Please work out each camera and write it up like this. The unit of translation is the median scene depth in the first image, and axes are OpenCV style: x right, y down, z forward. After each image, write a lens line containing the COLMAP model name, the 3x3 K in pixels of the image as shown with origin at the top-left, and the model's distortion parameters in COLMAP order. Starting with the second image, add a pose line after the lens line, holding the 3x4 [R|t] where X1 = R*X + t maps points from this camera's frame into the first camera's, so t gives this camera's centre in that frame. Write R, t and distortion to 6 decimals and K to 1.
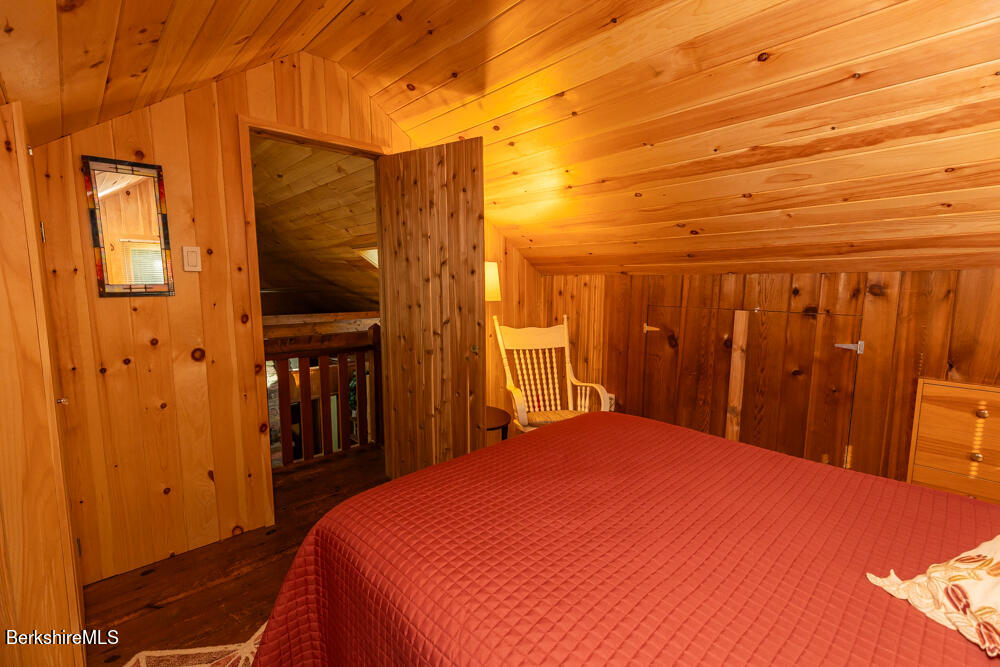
lens RADIAL K [[452.5, 0, 500.0], [0, 452.5, 335.9], [0, 0, 1]] dist [0.008335, -0.000444]
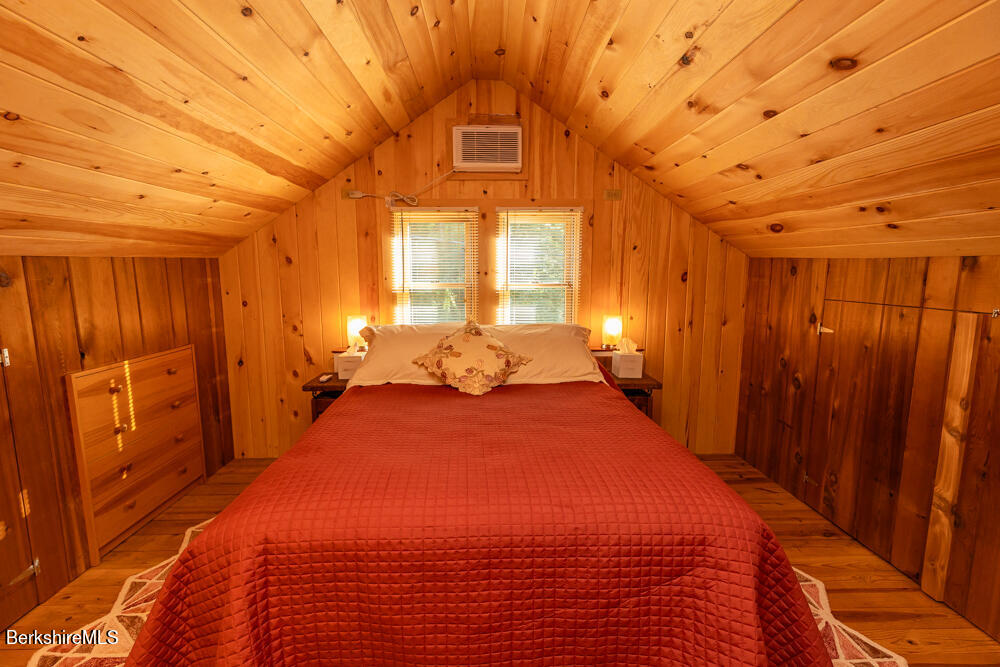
lens RADIAL K [[452.5, 0, 500.8], [0, 452.5, 332.4], [0, 0, 1]] dist [0.008335, -0.000444]
pose [[-0.737281, -0.096342, 0.668681, -0.321946], [0.083094, 0.969333, 0.231277, -0.131598], [-0.670457, 0.226080, -0.706665, 1.067983]]
